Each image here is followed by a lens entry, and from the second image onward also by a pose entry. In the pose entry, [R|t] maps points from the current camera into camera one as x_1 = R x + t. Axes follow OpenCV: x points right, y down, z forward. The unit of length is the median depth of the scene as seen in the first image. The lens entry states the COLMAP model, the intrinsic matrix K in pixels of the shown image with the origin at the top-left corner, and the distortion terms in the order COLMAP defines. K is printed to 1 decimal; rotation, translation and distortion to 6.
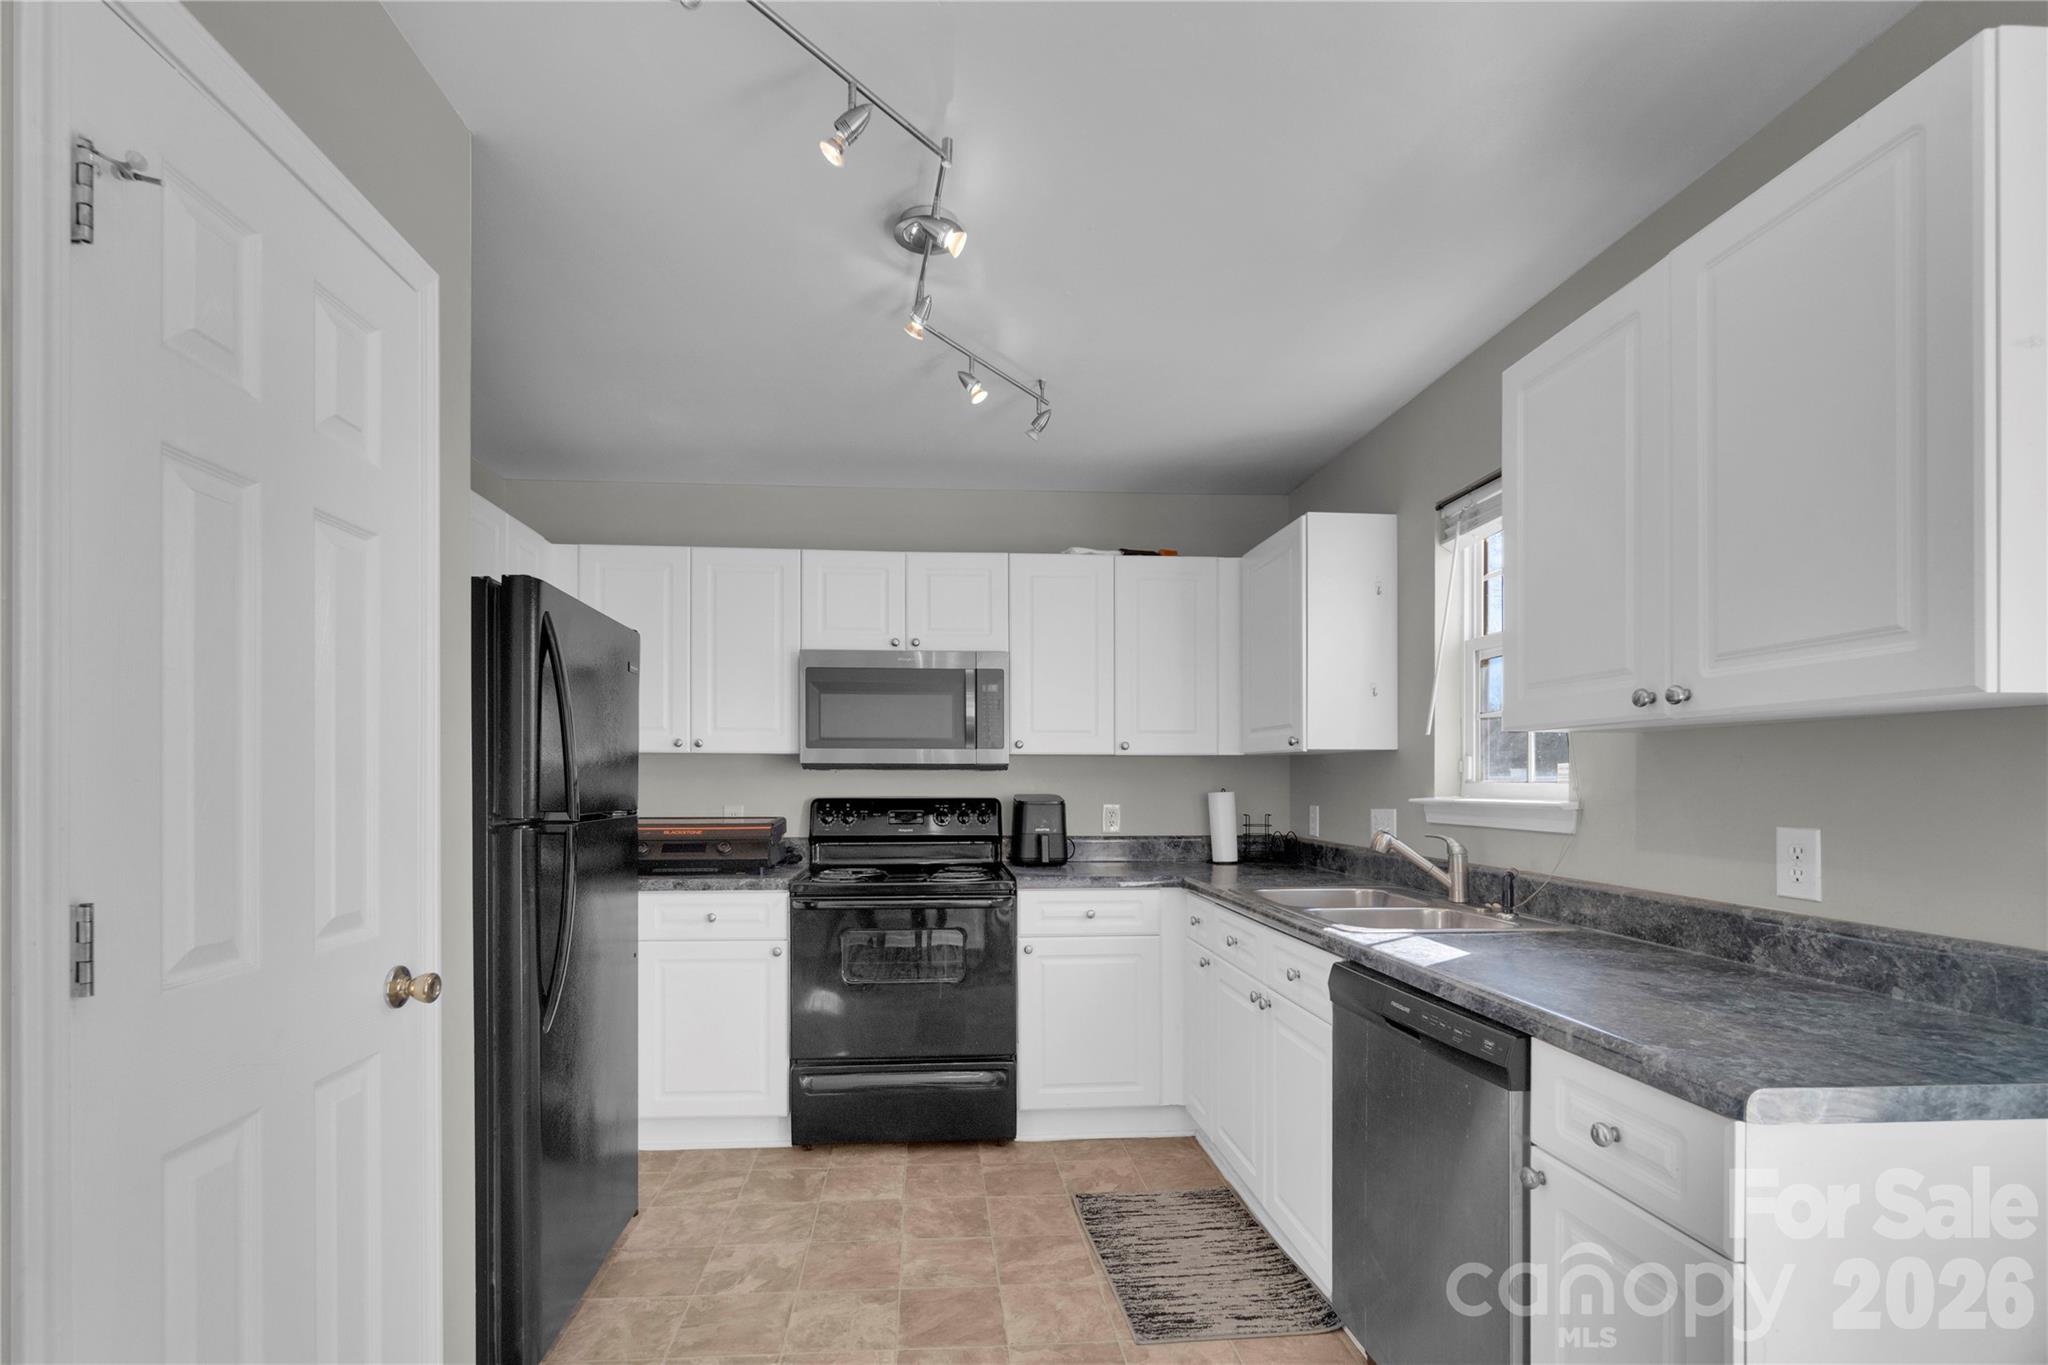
lens RADIAL K [[920.0, 0, 987.7], [0, 920.0, 776.3], [0, 0, 1]] dist [-0.004478, 0.000845]
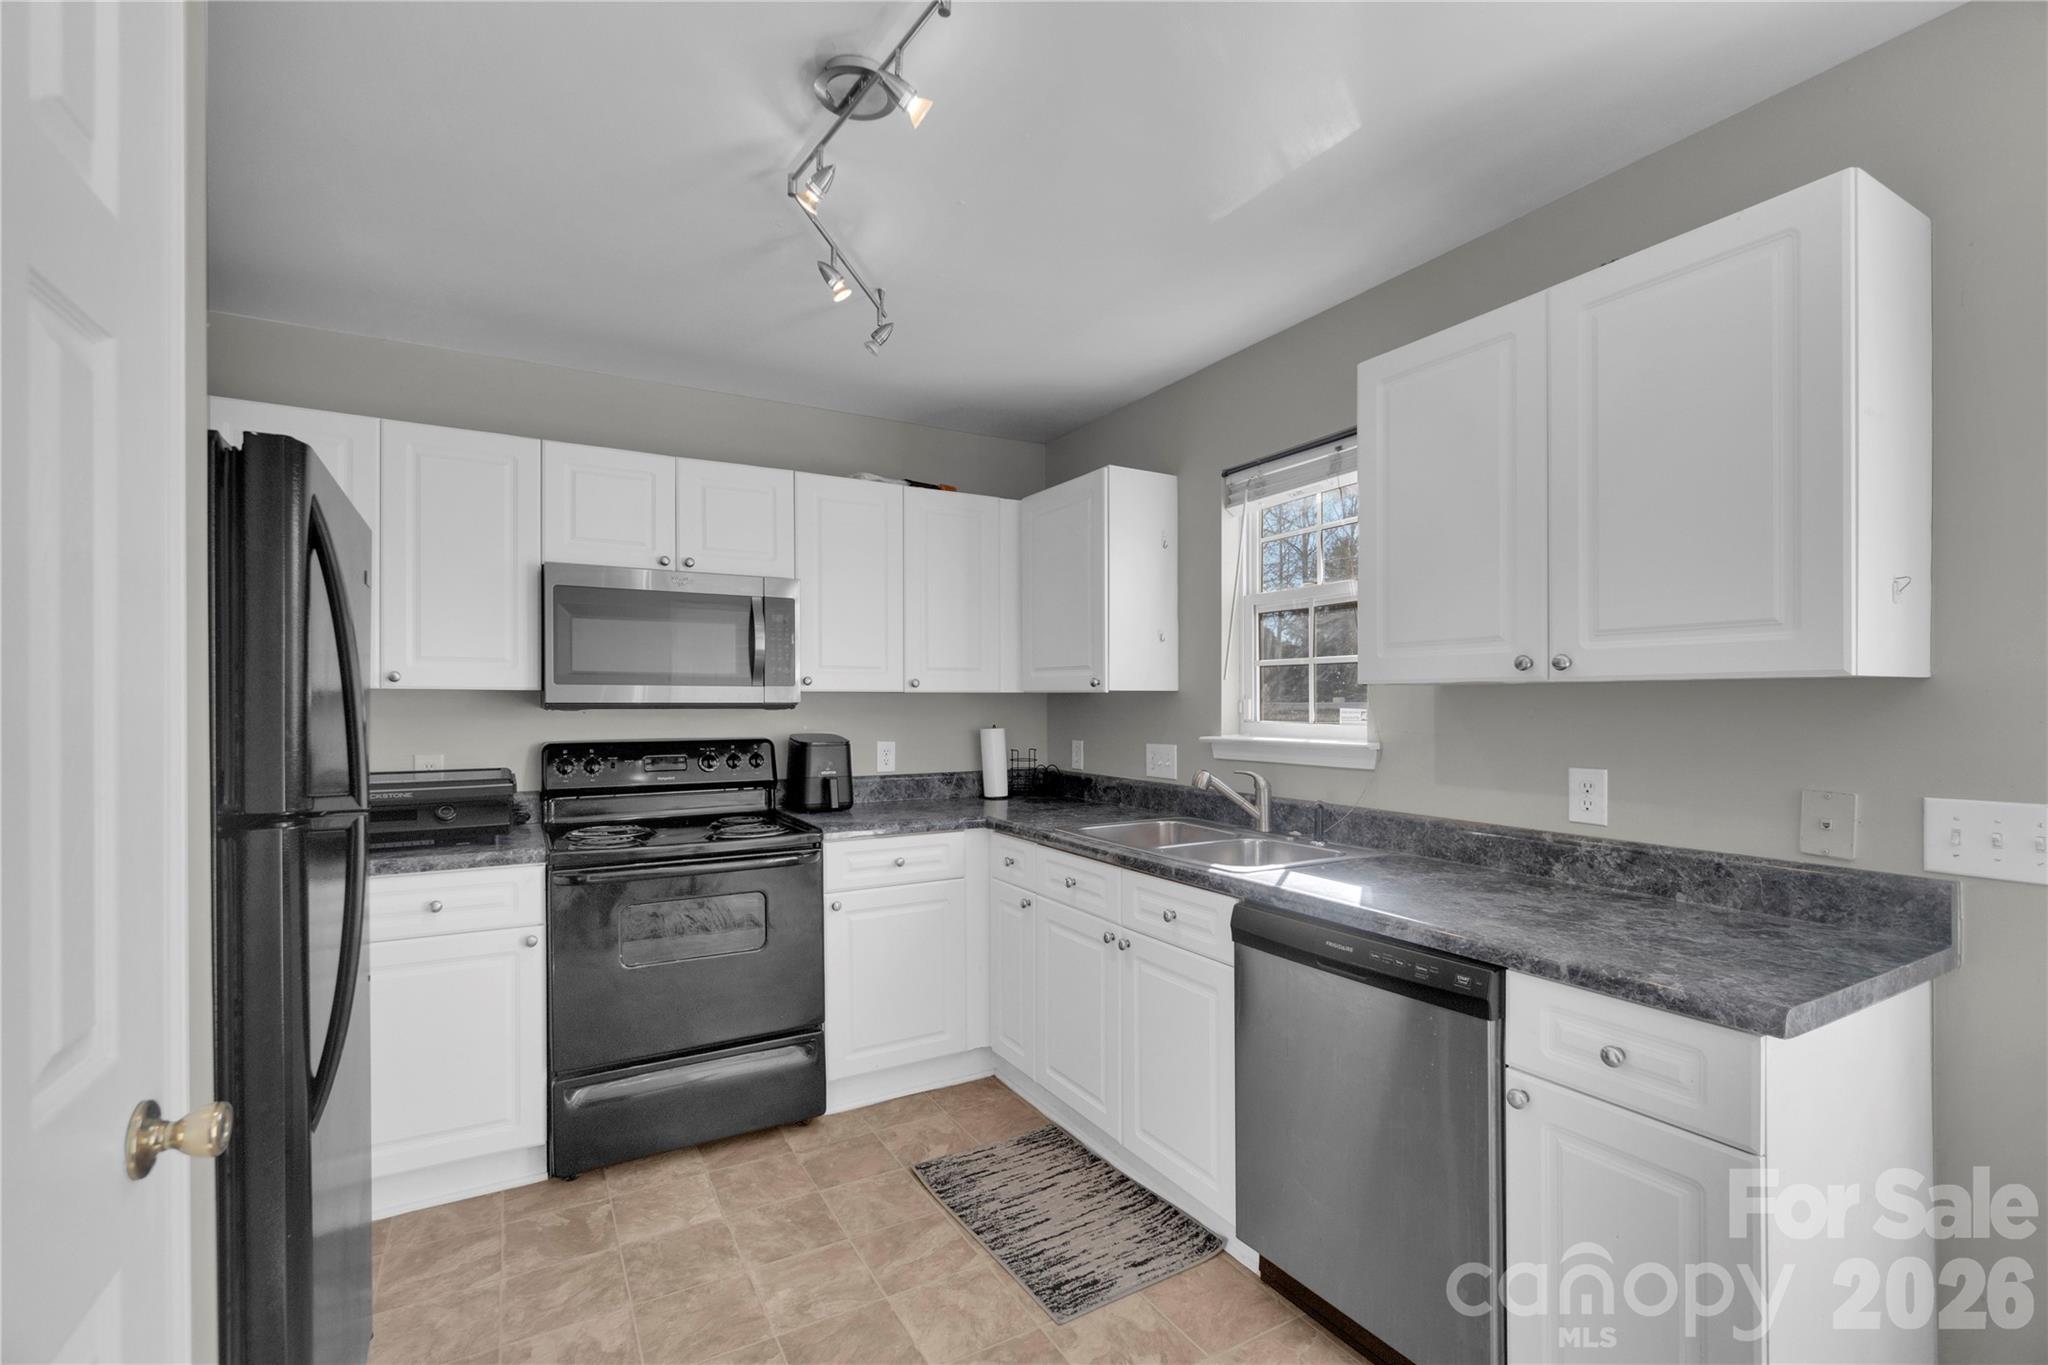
lens RADIAL K [[886.6, 0, 1014.5], [0, 886.6, 698.7], [0, 0, 1]] dist [-0.005794, 0.000911]
pose [[0.903716, 0.000176, 0.428133, -0.223785], [-0.000326, 1.000000, 0.000277, -0.024715], [-0.428133, -0.000390, 0.903716, 0.159219]]
